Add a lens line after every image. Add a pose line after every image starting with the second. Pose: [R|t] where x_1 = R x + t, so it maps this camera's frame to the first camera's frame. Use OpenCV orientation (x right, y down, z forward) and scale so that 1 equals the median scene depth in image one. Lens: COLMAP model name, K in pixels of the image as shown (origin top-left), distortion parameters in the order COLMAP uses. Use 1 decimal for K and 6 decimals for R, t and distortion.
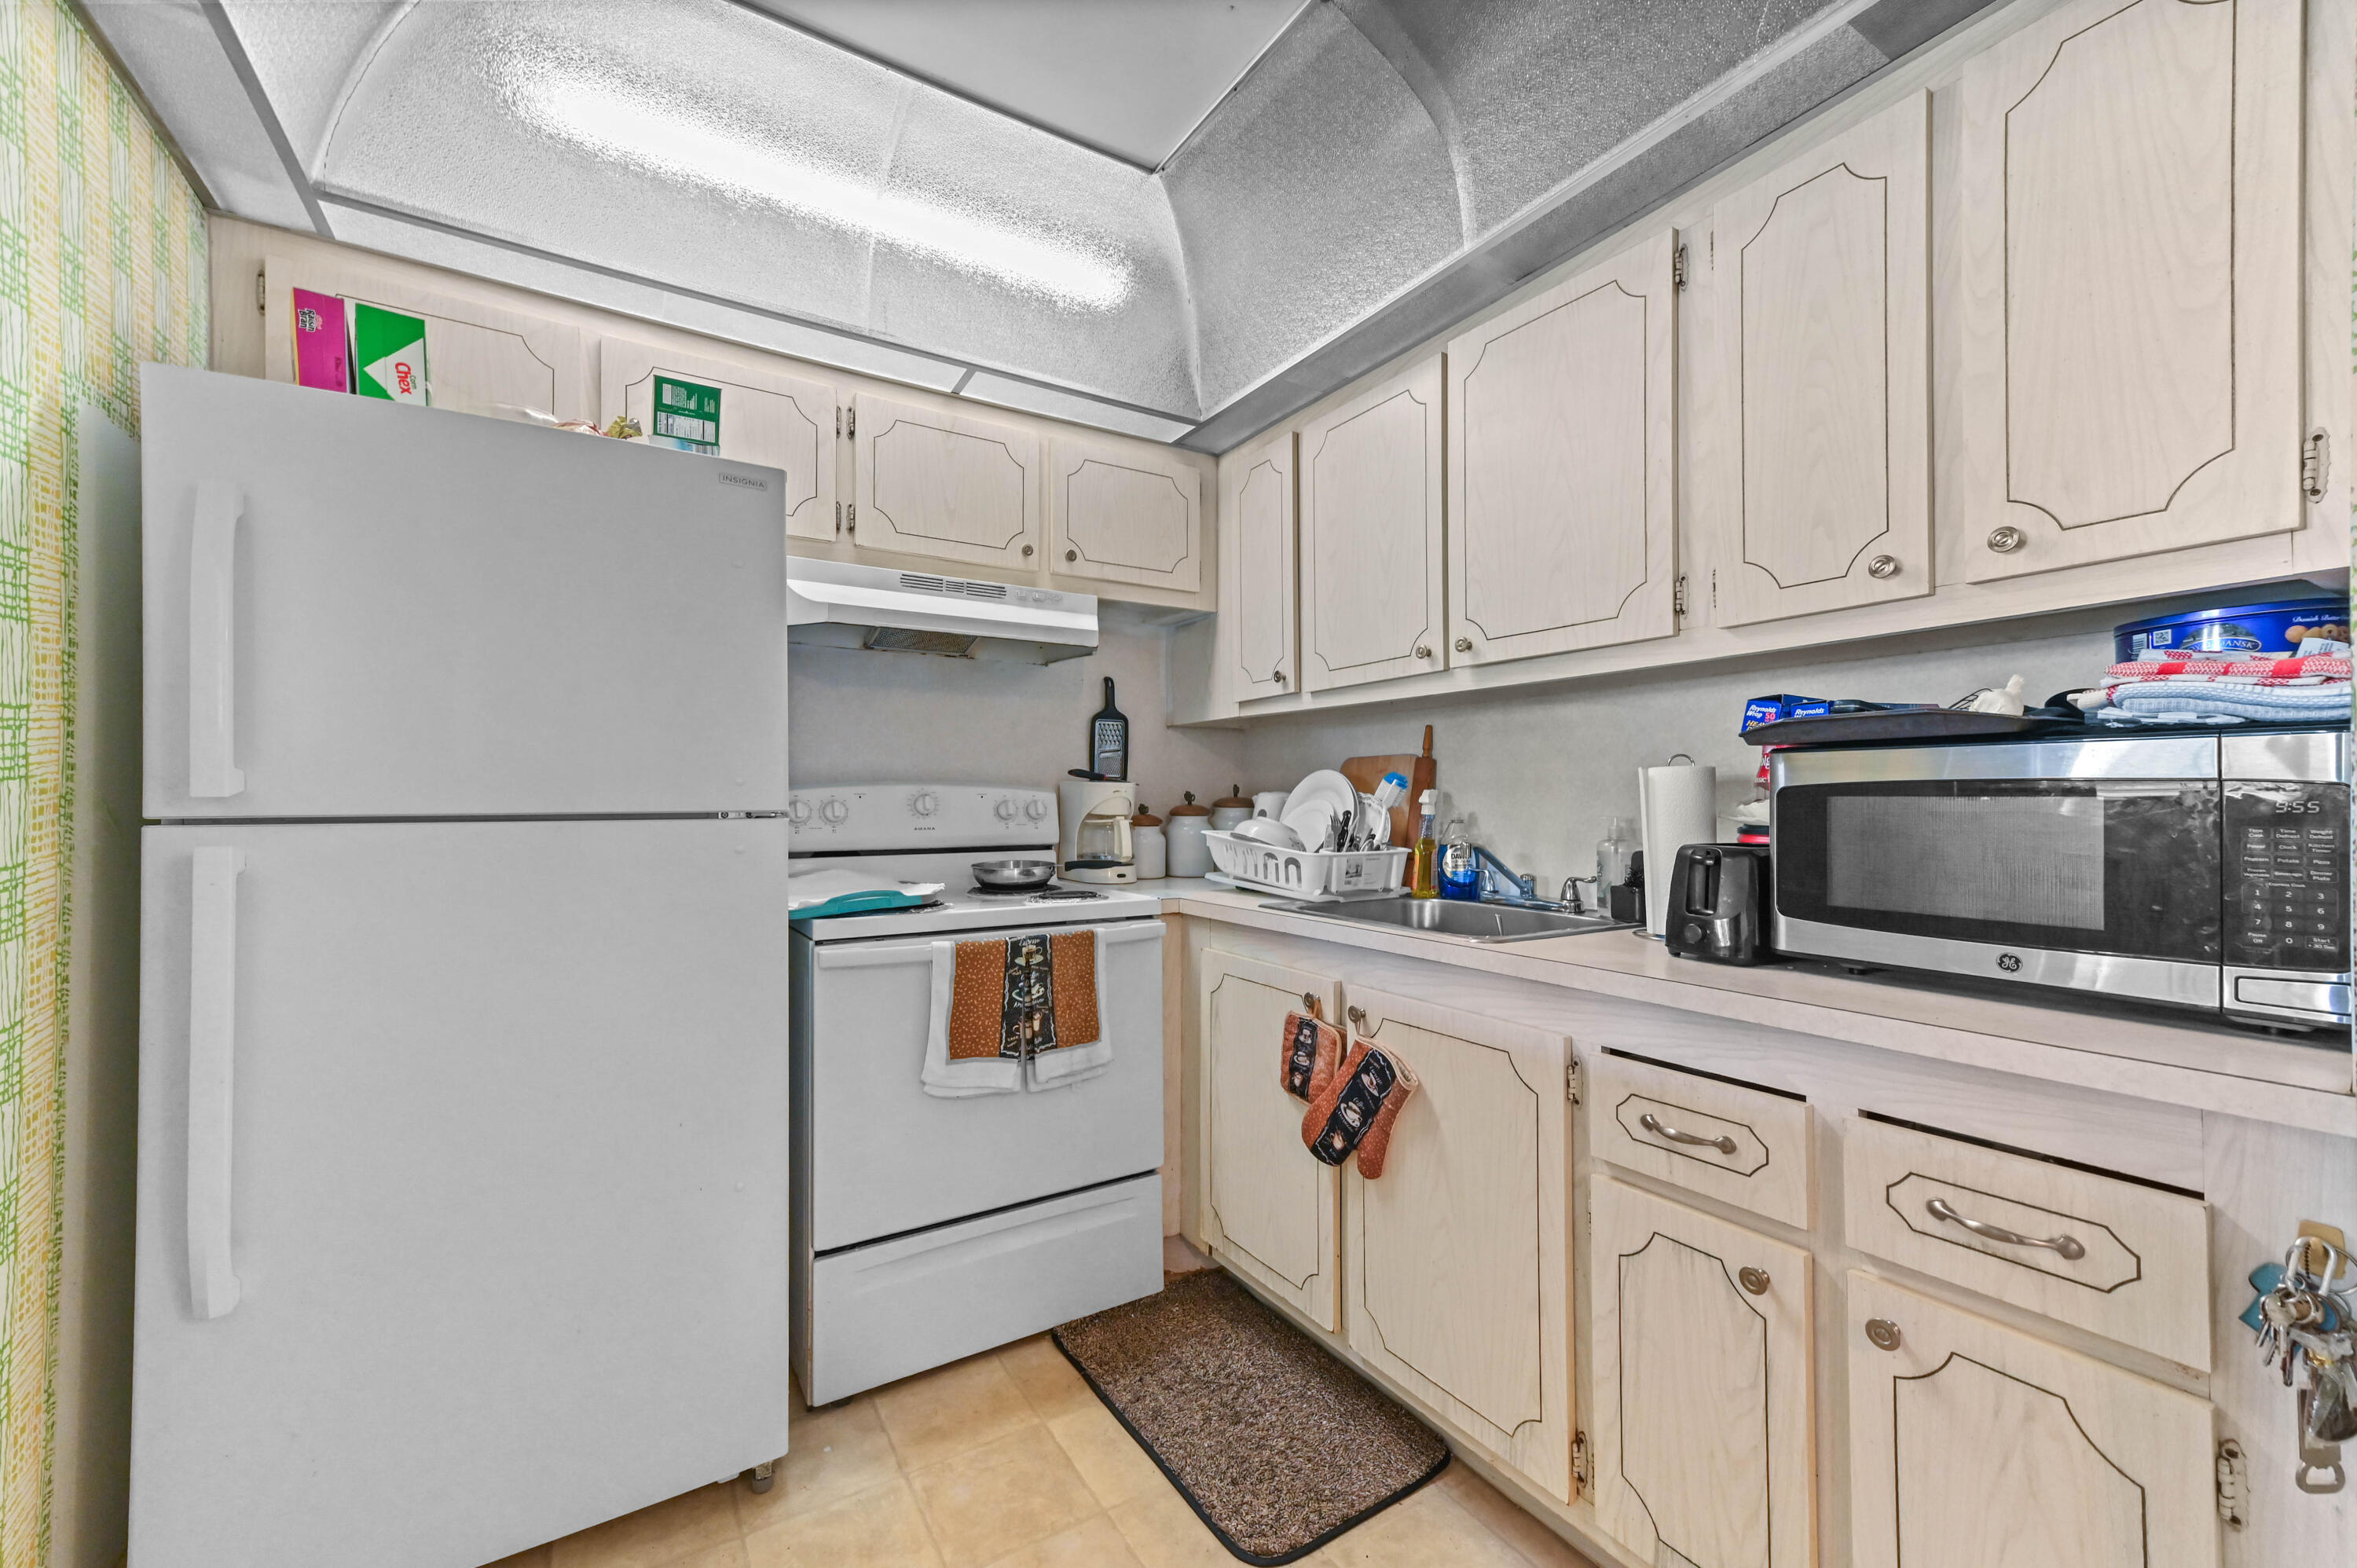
lens RADIAL K [[949.0, 0, 1164.4], [0, 949.0, 792.6], [0, 0, 1]] dist [0.018862, 0.000708]
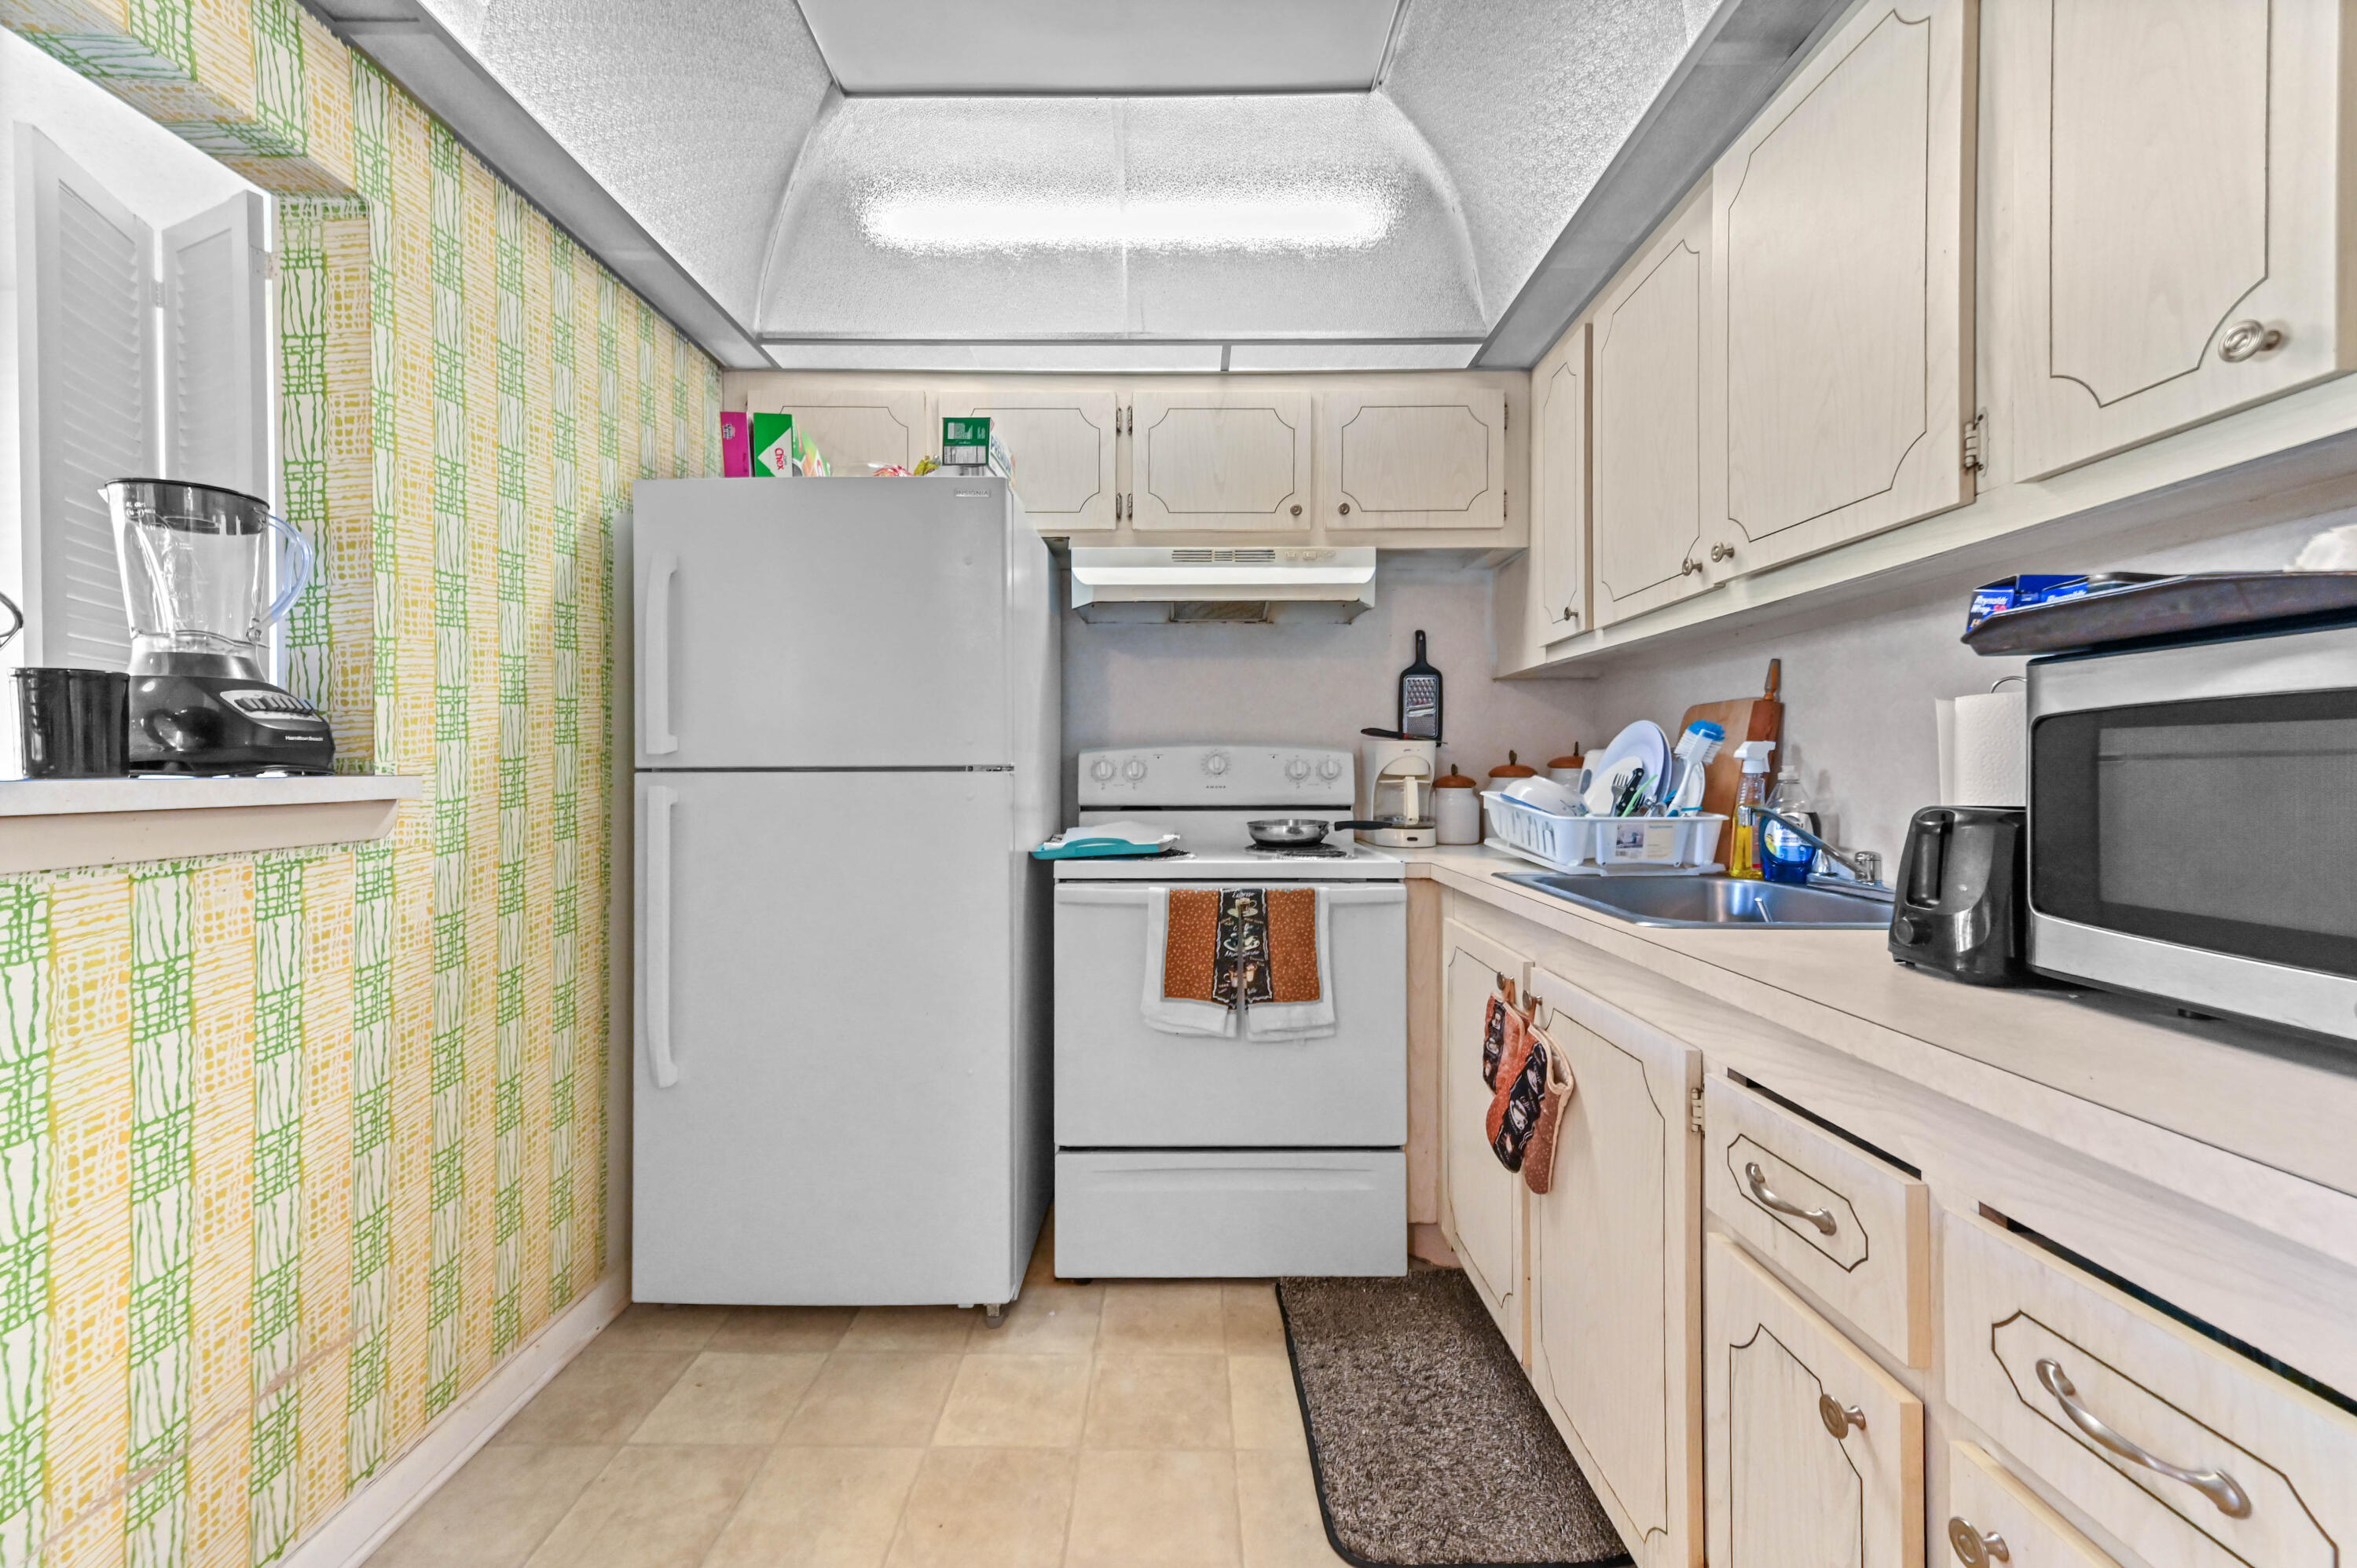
lens RADIAL K [[949.0, 0, 1155.2], [0, 949.0, 774.5], [0, 0, 1]] dist [0.018862, 0.000708]
pose [[0.846182, 0.001834, -0.532891, 0.341017], [0.004781, 0.999928, 0.011033, 0.016257], [0.532873, -0.011884, 0.846112, 0.084871]]
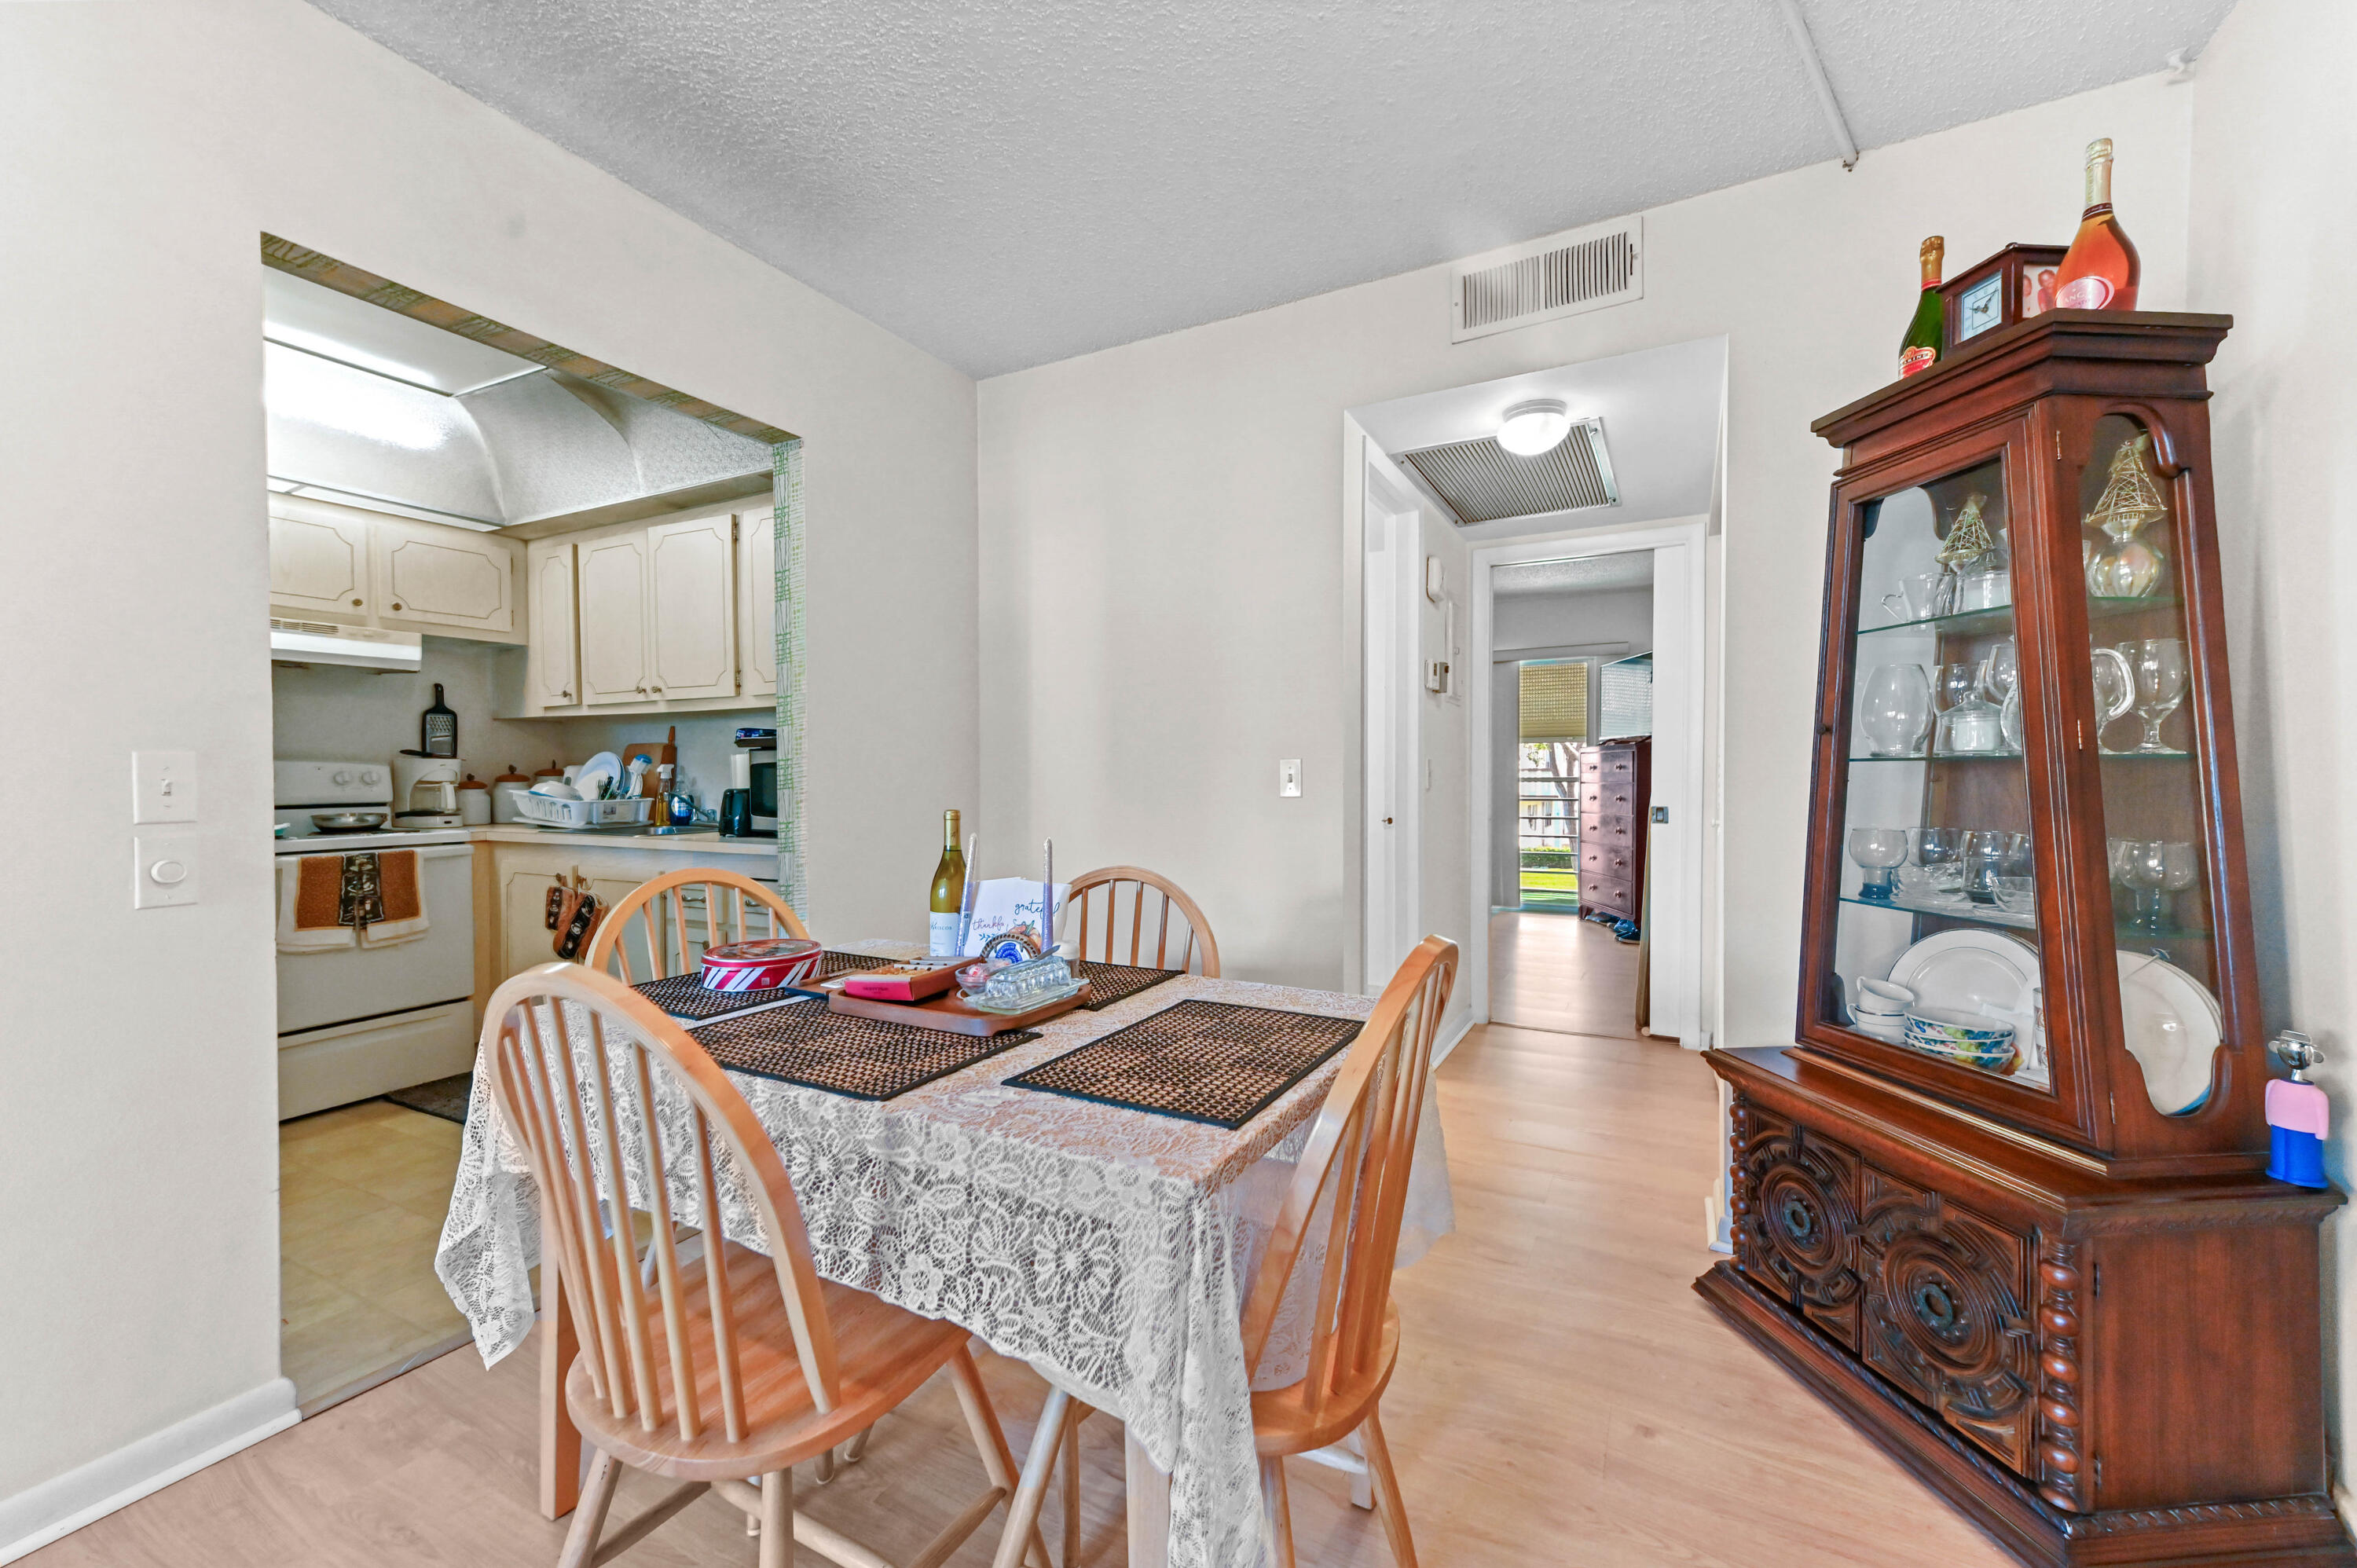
lens RADIAL K [[949.0, 0, 1189.5], [0, 949.0, 786.2], [0, 0, 1]] dist [0.018862, 0.000708]
pose [[0.852901, -0.011637, 0.521944, 0.224201], [-0.000866, 0.999719, 0.023705, -0.006794], [-0.522073, -0.020670, 0.852651, -1.230797]]
